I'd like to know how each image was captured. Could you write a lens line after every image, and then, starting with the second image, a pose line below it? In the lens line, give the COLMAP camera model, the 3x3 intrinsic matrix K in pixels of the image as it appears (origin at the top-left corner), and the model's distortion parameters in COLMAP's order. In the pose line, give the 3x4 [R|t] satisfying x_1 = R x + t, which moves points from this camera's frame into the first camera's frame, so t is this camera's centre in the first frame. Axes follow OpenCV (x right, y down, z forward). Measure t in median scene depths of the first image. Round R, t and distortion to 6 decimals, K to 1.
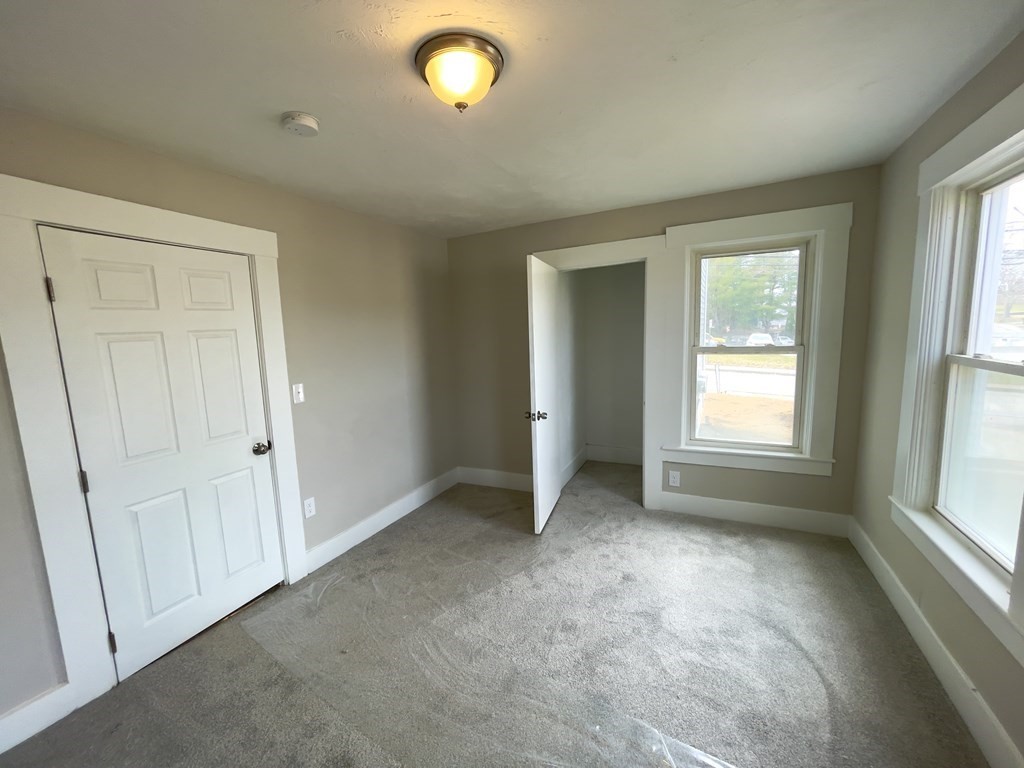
lens RADIAL K [[412.4, 0, 503.2], [0, 412.4, 382.8], [0, 0, 1]] dist [-0.008493, -0.000402]
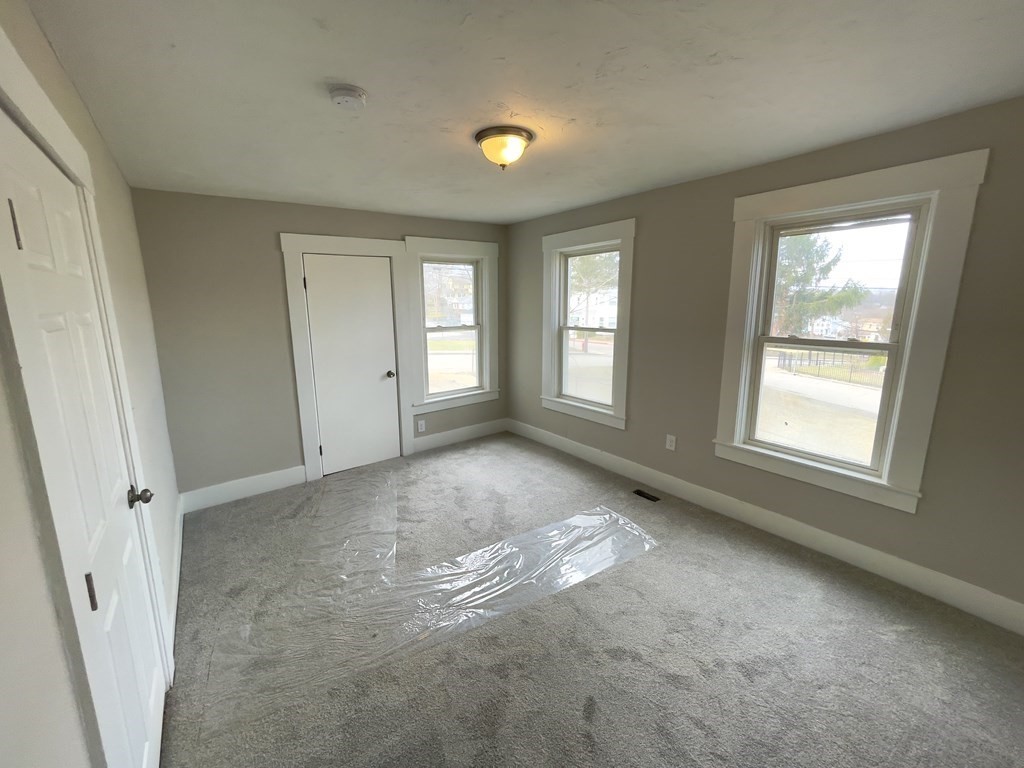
lens RADIAL K [[412.4, 0, 503.2], [0, 412.4, 382.8], [0, 0, 1]] dist [-0.008493, -0.000402]
pose [[0.451404, -0.139623, 0.881328, -0.741991], [0.110824, 0.988808, 0.099888, -0.013829], [-0.885411, 0.052582, 0.461825, 0.158857]]
